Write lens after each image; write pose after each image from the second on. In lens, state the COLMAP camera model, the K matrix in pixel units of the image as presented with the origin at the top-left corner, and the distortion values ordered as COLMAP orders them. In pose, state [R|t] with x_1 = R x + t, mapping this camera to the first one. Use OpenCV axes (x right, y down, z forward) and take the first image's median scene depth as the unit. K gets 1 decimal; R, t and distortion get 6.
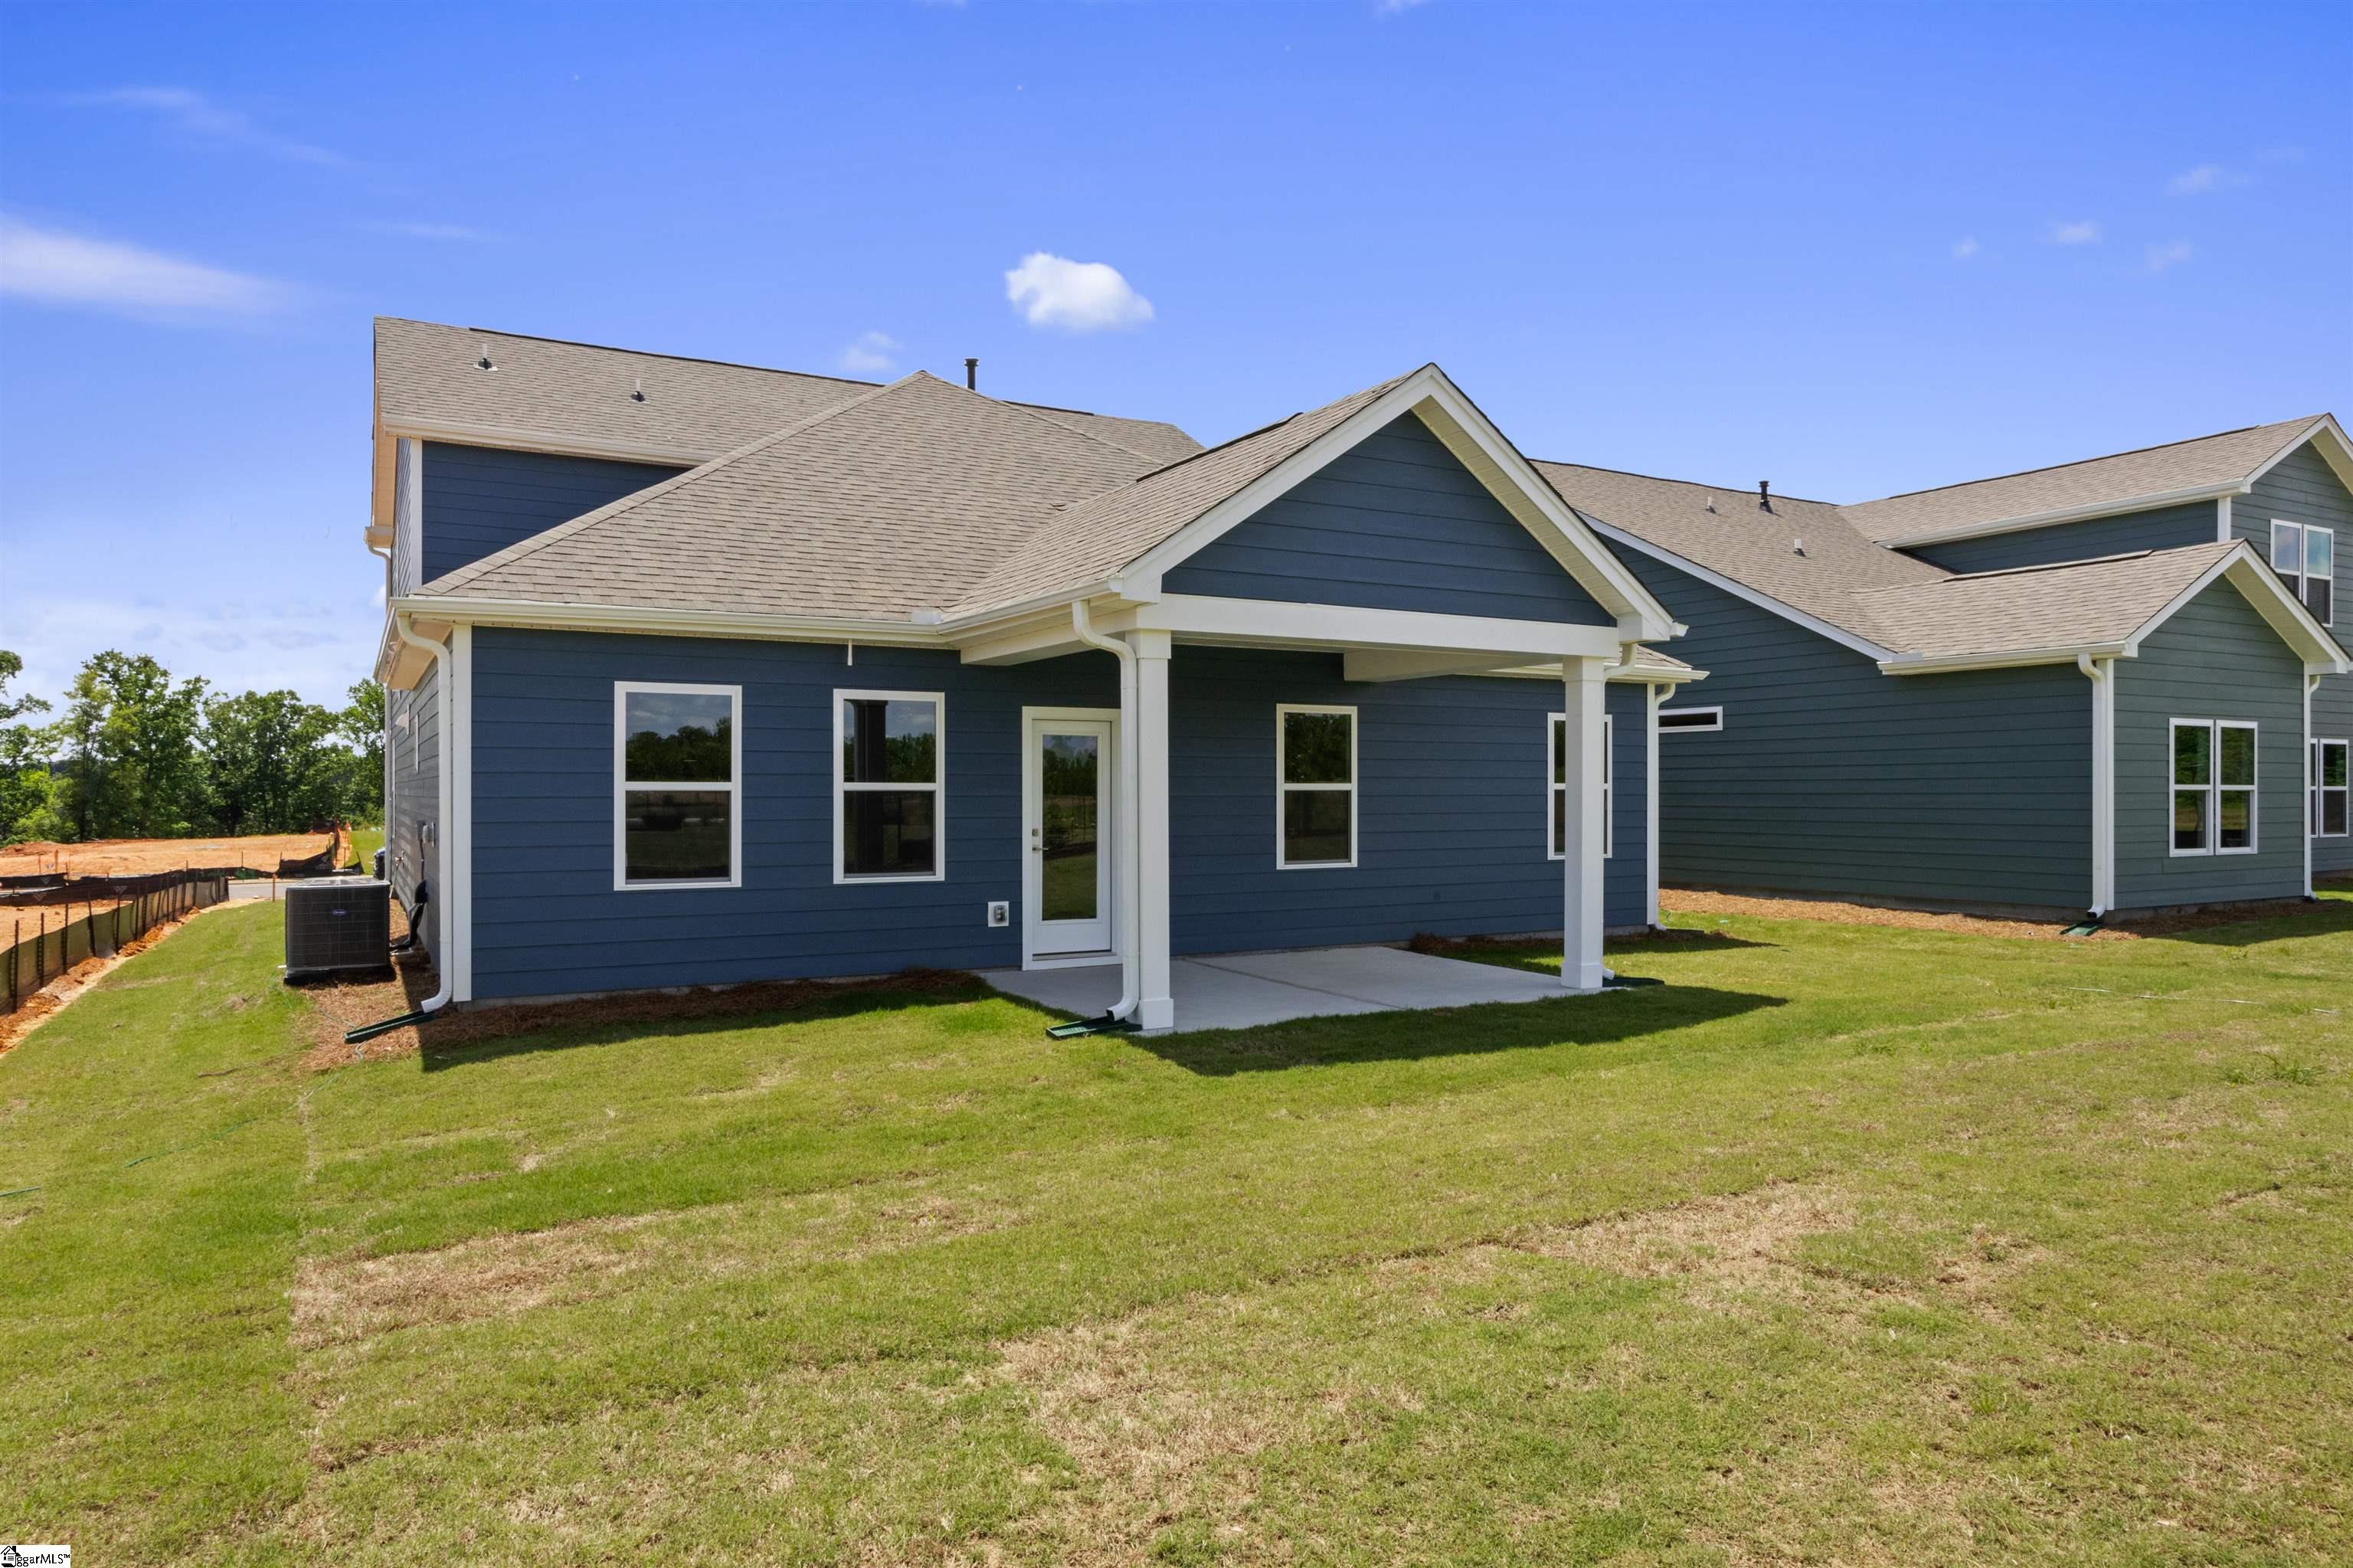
lens RADIAL K [[1469.2, 0, 1177.1], [0, 1469.2, 786.1], [0, 0, 1]] dist [-0.001975, -0.000300]
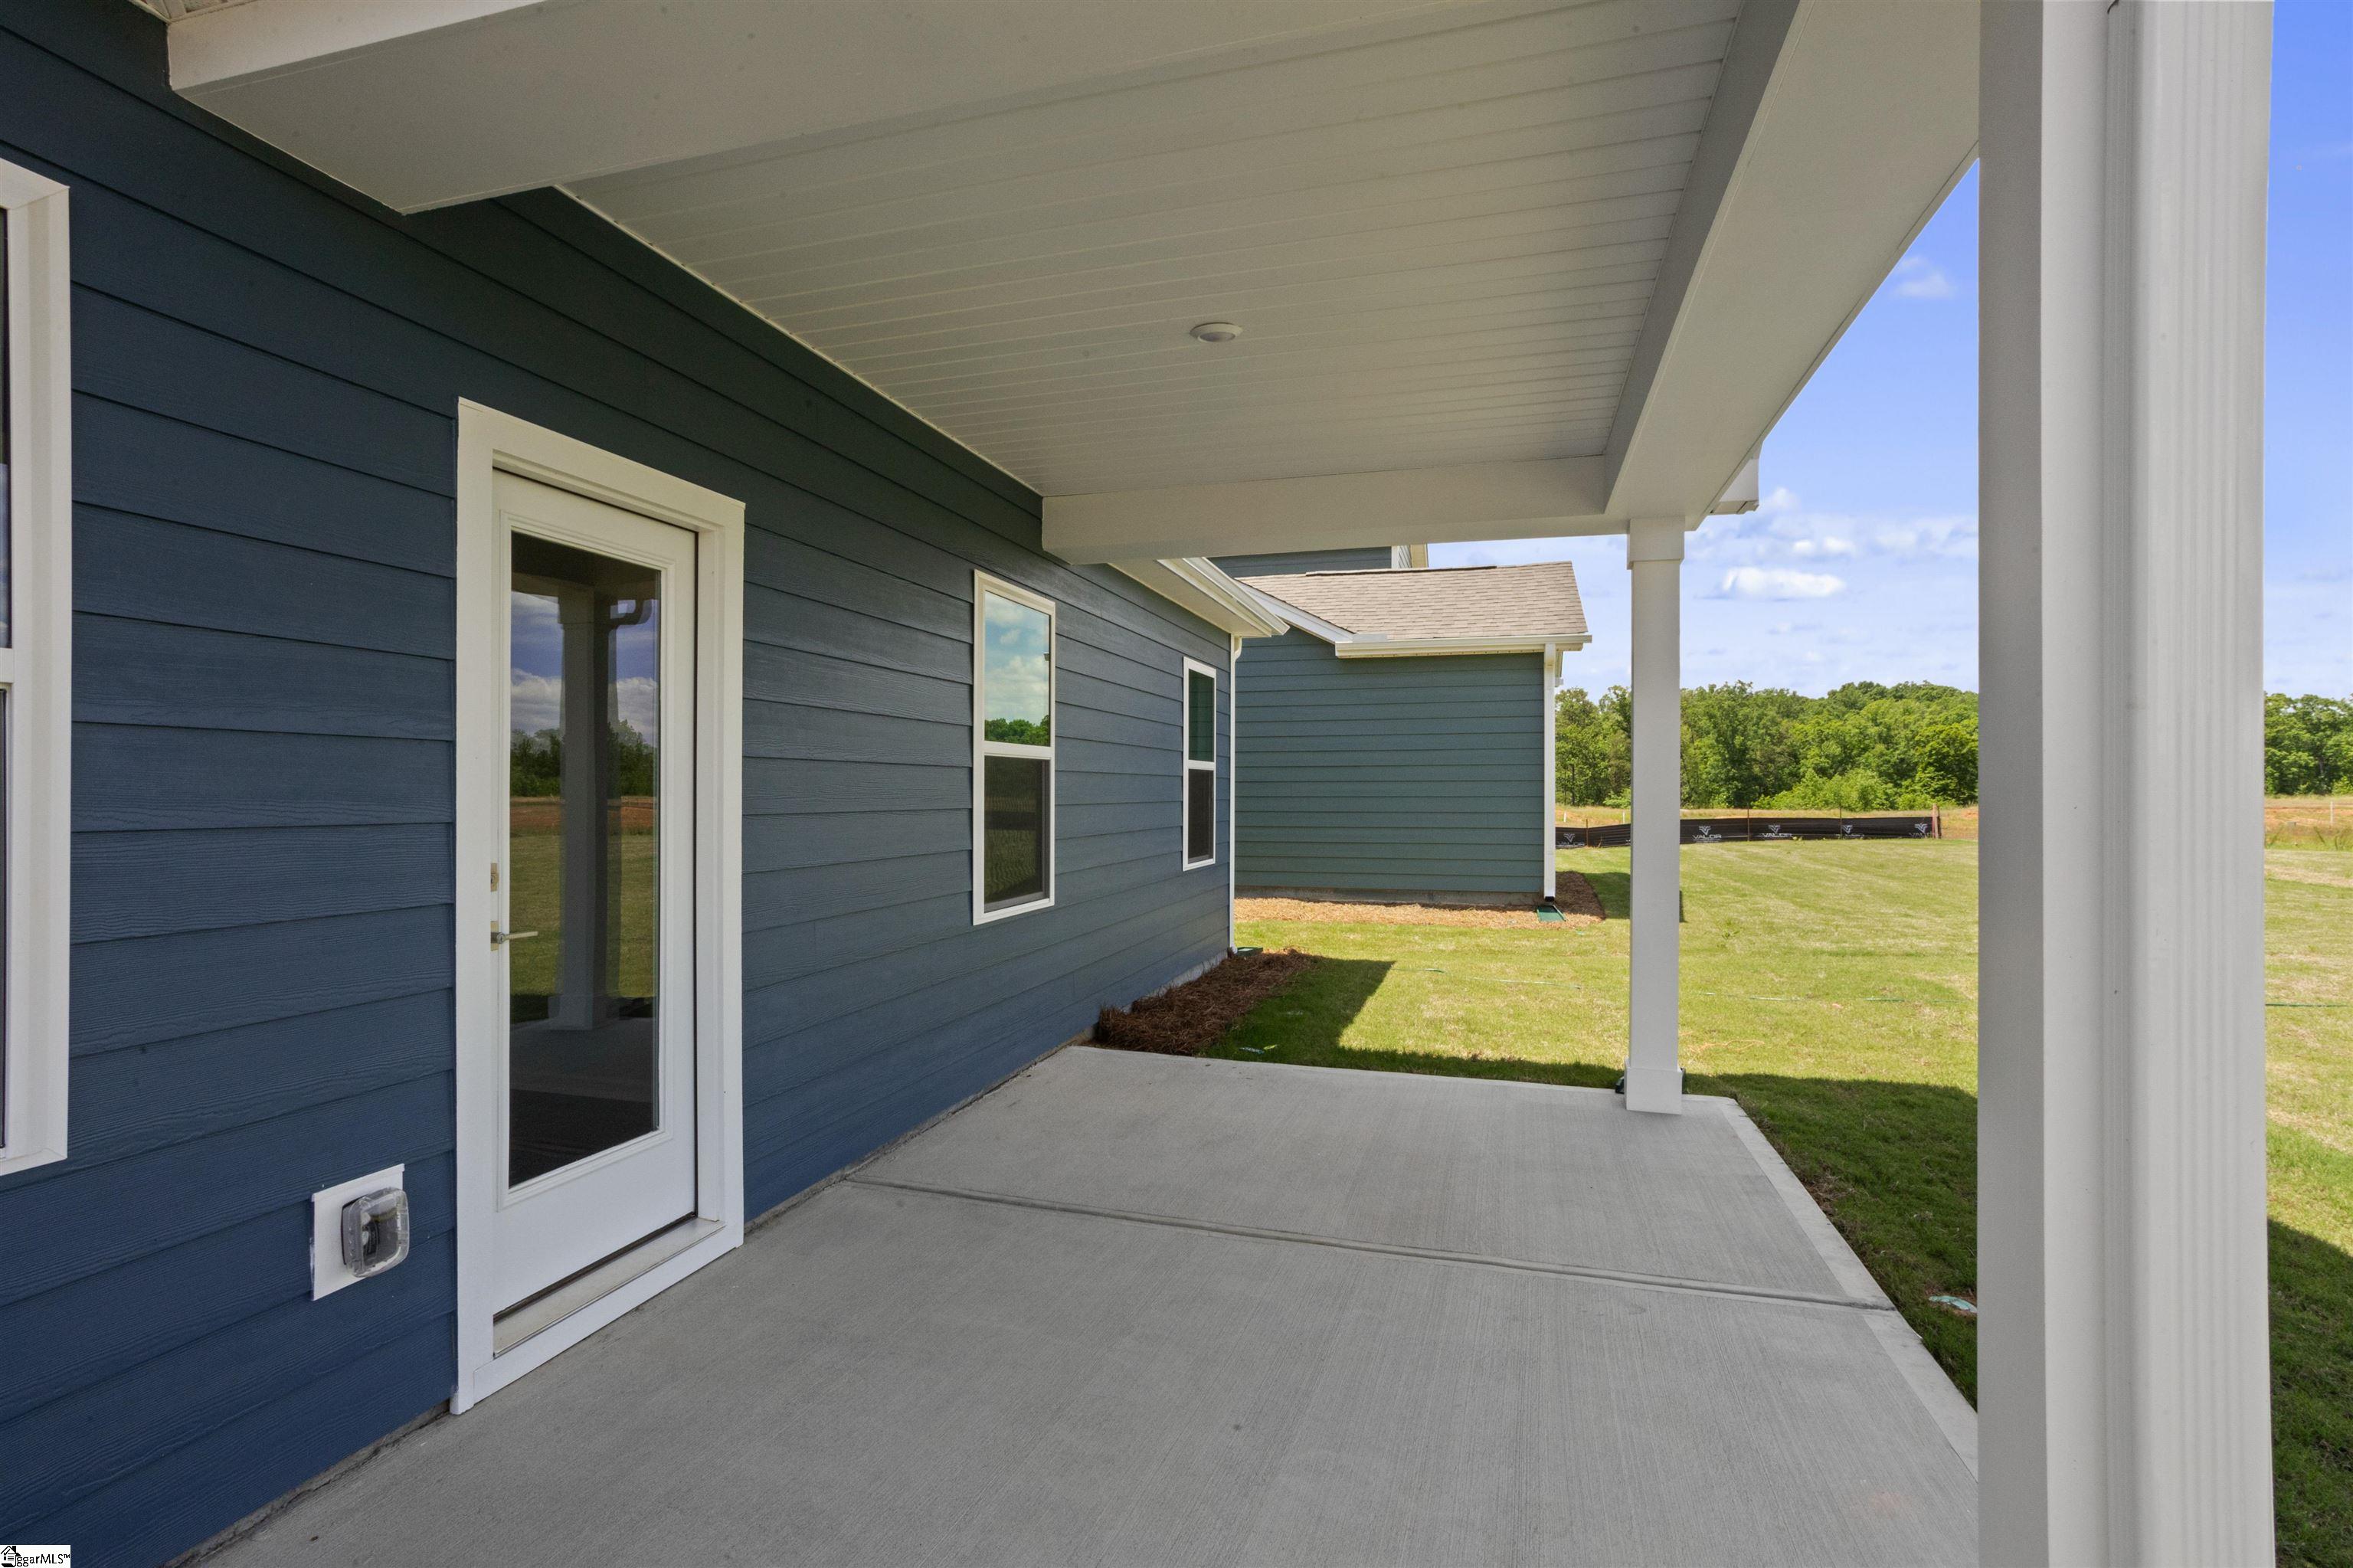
lens RADIAL K [[1141.2, 0, 1174.4], [0, 1141.2, 786.1], [0, 0, 1]] dist [-0.002051, 0.001072]
pose [[0.707190, 0.003730, 0.707014, -0.132688], [-0.001980, 0.999993, -0.003295, 0.012529], [-0.707021, 0.000930, 0.707192, 0.644117]]
